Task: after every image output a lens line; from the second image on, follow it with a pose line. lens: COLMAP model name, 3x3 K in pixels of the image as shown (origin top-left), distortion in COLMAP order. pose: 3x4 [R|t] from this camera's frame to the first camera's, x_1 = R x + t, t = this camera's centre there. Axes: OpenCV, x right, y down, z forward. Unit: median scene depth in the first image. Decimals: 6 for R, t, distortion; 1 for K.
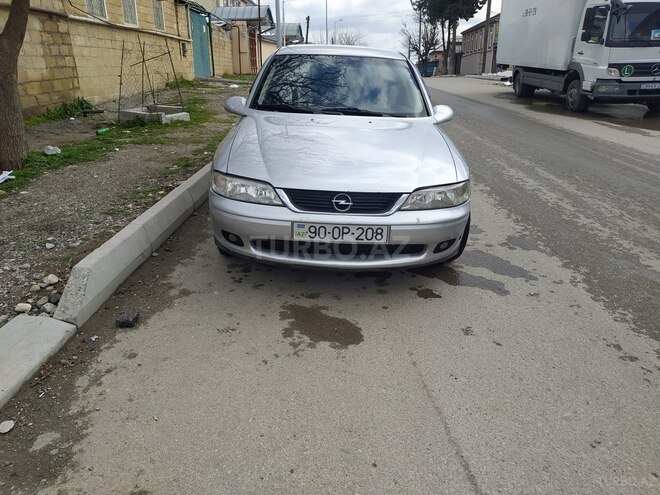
lens RADIAL K [[497.3, 0, 330.5], [0, 497.3, 245.1], [0, 0, 1]] dist [0.105999, -0.161191]
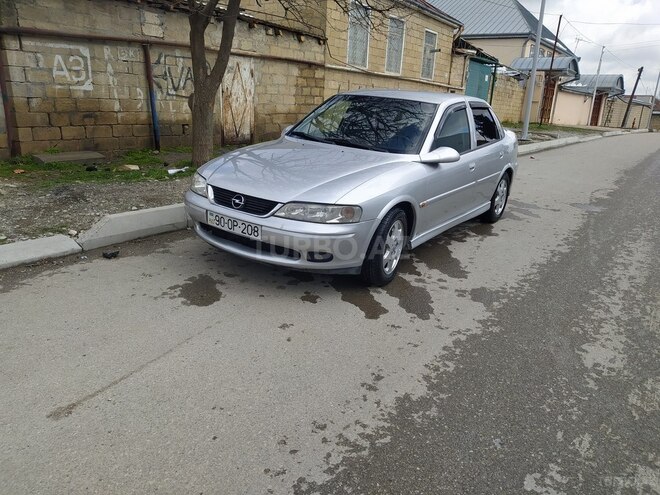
lens RADIAL K [[497.3, 0, 330.5], [0, 497.3, 245.1], [0, 0, 1]] dist [0.105999, -0.161191]
pose [[0.817441, 0.198845, -0.540602, 0.773842], [-0.244735, 0.969497, -0.013461, -0.015347], [0.521435, 0.143308, 0.841171, 0.052442]]
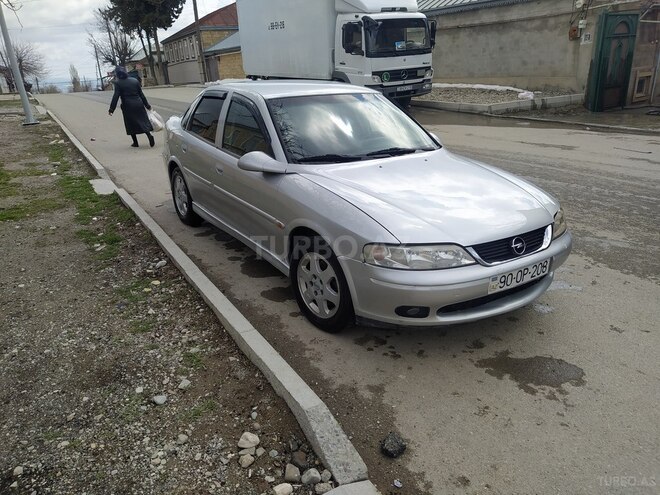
lens RADIAL K [[493.1, 0, 332.0], [0, 493.1, 248.6], [0, 0, 1]] dist [0.105942, -0.158677]
pose [[0.835382, -0.235092, 0.496858, -0.660485], [0.236041, 0.969764, 0.061987, -0.192509], [-0.496408, 0.065496, 0.865615, 0.260128]]
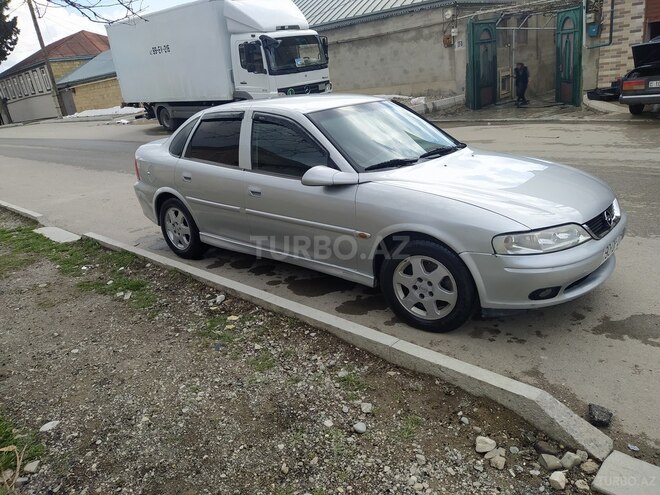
lens RADIAL K [[497.3, 0, 330.5], [0, 497.3, 245.1], [0, 0, 1]] dist [0.105999, -0.161191]
pose [[0.649961, -0.326704, 0.686160, -0.966961], [0.366957, 0.925568, 0.093097, -0.299172], [-0.665503, 0.191281, 0.721469, 0.508395]]
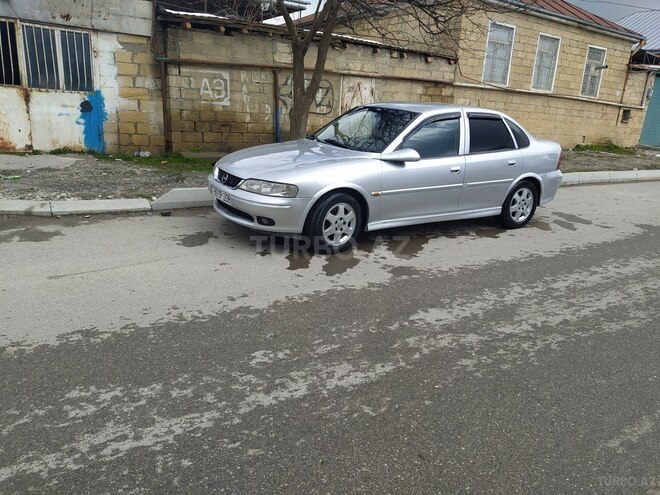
lens RADIAL K [[495.2, 0, 330.0], [0, 495.2, 247.5], [0, 0, 1]] dist [0.104731, -0.149382]
pose [[0.532086, 0.256077, -0.807037, 1.430398], [-0.347150, 0.935348, 0.067913, -0.086790], [0.772251, 0.244027, 0.586582, 0.254219]]
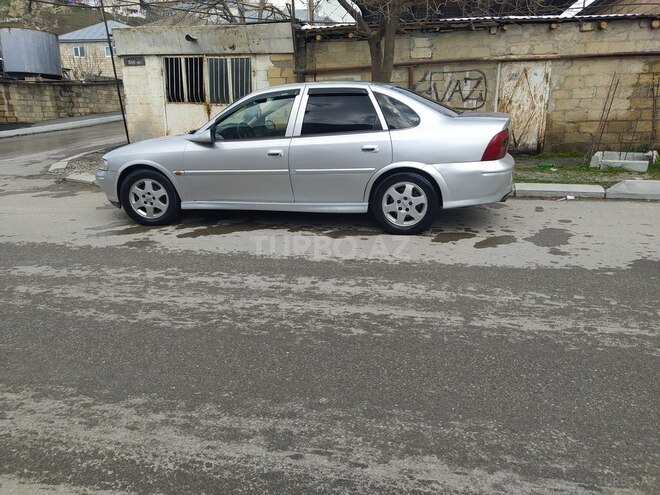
lens RADIAL K [[497.3, 0, 330.5], [0, 497.3, 245.1], [0, 0, 1]] dist [0.105999, -0.161191]
pose [[-0.228405, 0.247887, -0.941479, 1.676908], [-0.333906, 0.888441, 0.314929, -0.627271], [0.914515, 0.386297, -0.120154, 1.877064]]
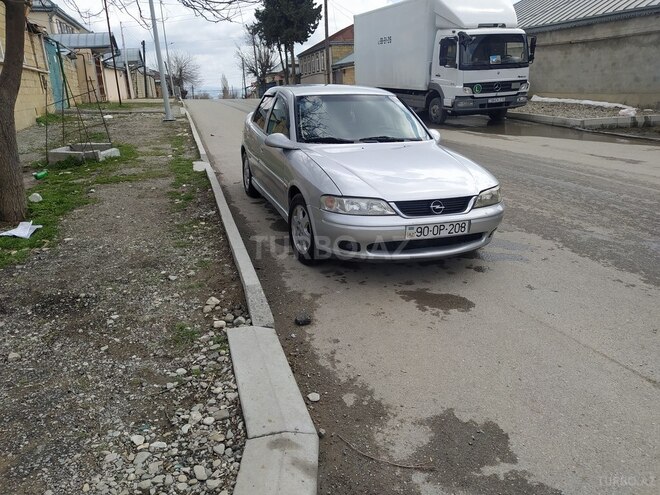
lens RADIAL K [[493.1, 0, 332.0], [0, 493.1, 248.6], [0, 0, 1]] dist [0.105942, -0.158677]
pose [[0.946655, -0.133030, 0.293507, -0.542122], [0.140765, 0.990029, -0.005289, -0.006751], [-0.289877, 0.046322, 0.955942, -0.158780]]
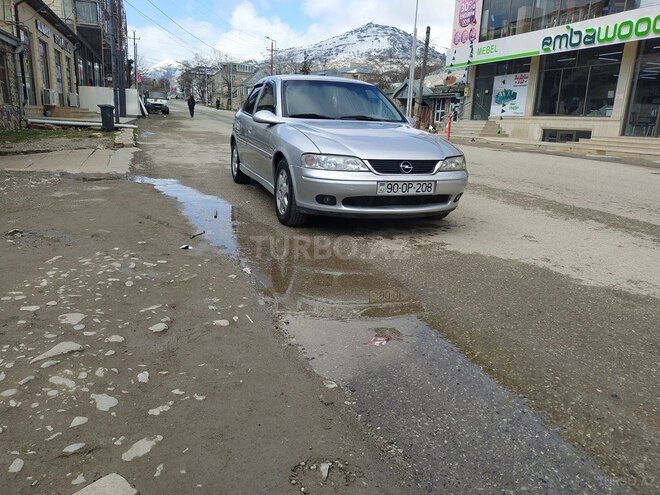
lens RADIAL K [[497.3, 0, 330.5], [0, 497.3, 245.1], [0, 0, 1]] dist [0.105999, -0.161191]
pose [[0.942307, -0.088488, 0.322843, -0.575667], [0.116426, 0.990852, -0.068239, 0.183723], [-0.313852, 0.101890, 0.943989, -0.263045]]
